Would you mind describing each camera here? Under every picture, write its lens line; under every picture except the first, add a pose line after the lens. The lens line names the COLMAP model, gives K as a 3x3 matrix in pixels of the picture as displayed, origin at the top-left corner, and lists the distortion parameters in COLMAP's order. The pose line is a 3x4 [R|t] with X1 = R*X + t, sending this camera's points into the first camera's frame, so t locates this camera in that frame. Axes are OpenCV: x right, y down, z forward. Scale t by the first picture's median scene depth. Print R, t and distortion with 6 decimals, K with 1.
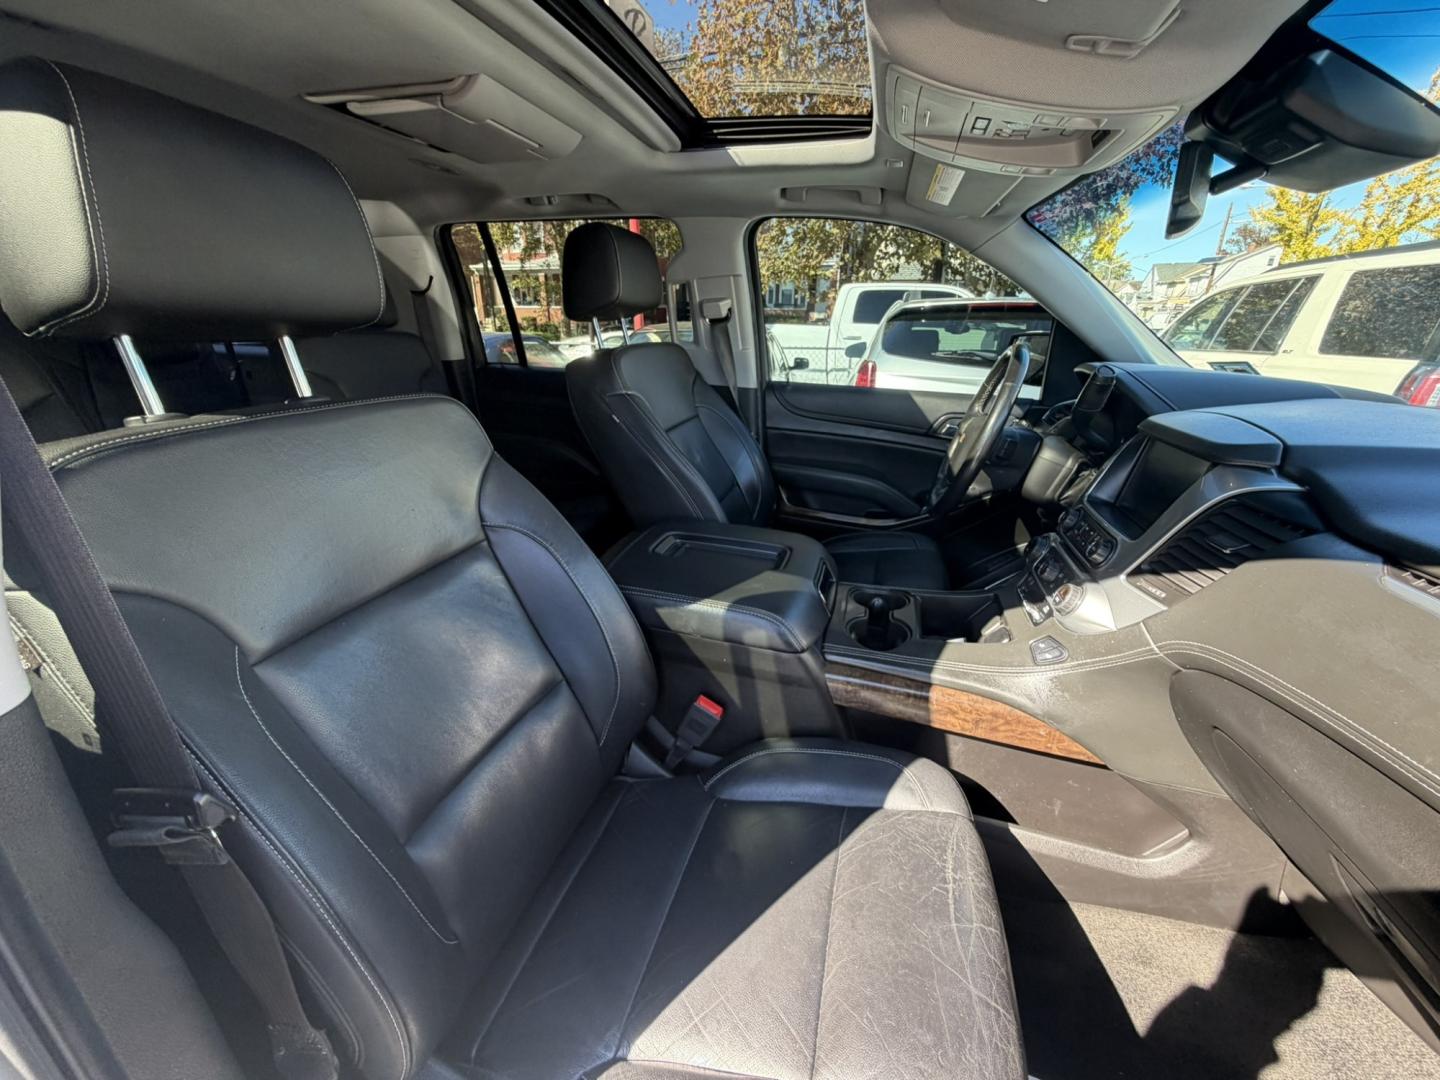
lens RADIAL K [[574.5, 0, 720.0], [0, 574.5, 540.0], [0, 0, 1]] dist [0.002256, 0.000054]
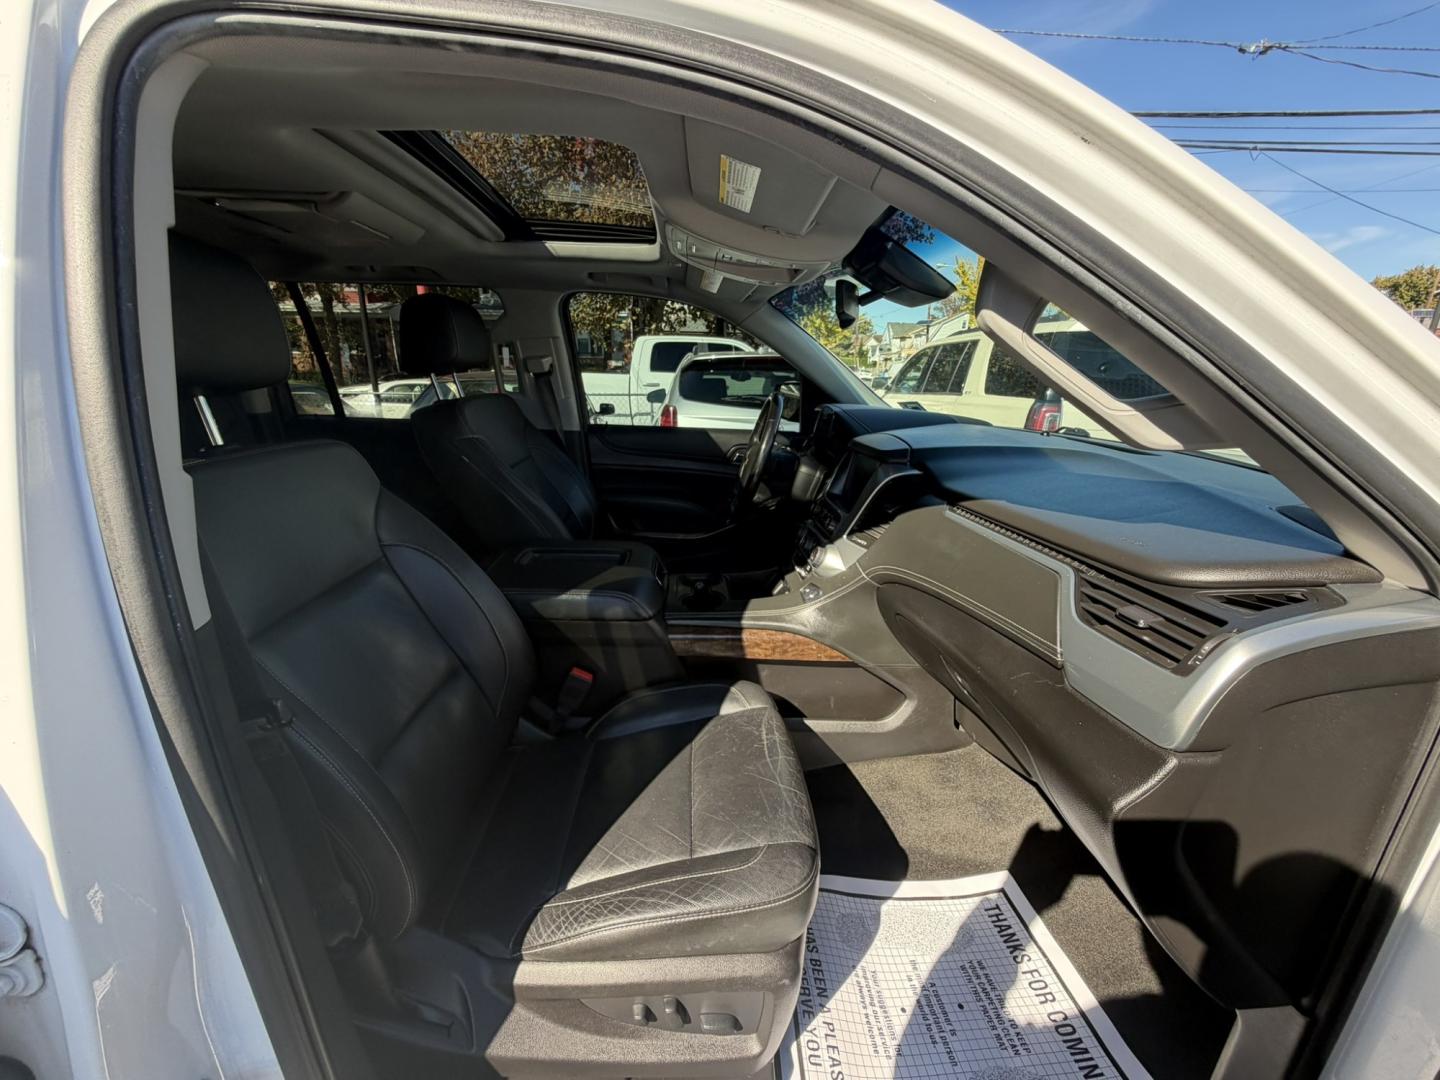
lens RADIAL K [[574.5, 0, 720.0], [0, 574.5, 540.0], [0, 0, 1]] dist [0.002256, 0.000054]
pose [[0.945886, -0.091806, 0.311242, -0.082816], [0.114449, 0.991892, -0.055243, 0.083880], [-0.303647, 0.087875, 0.948724, -0.275259]]
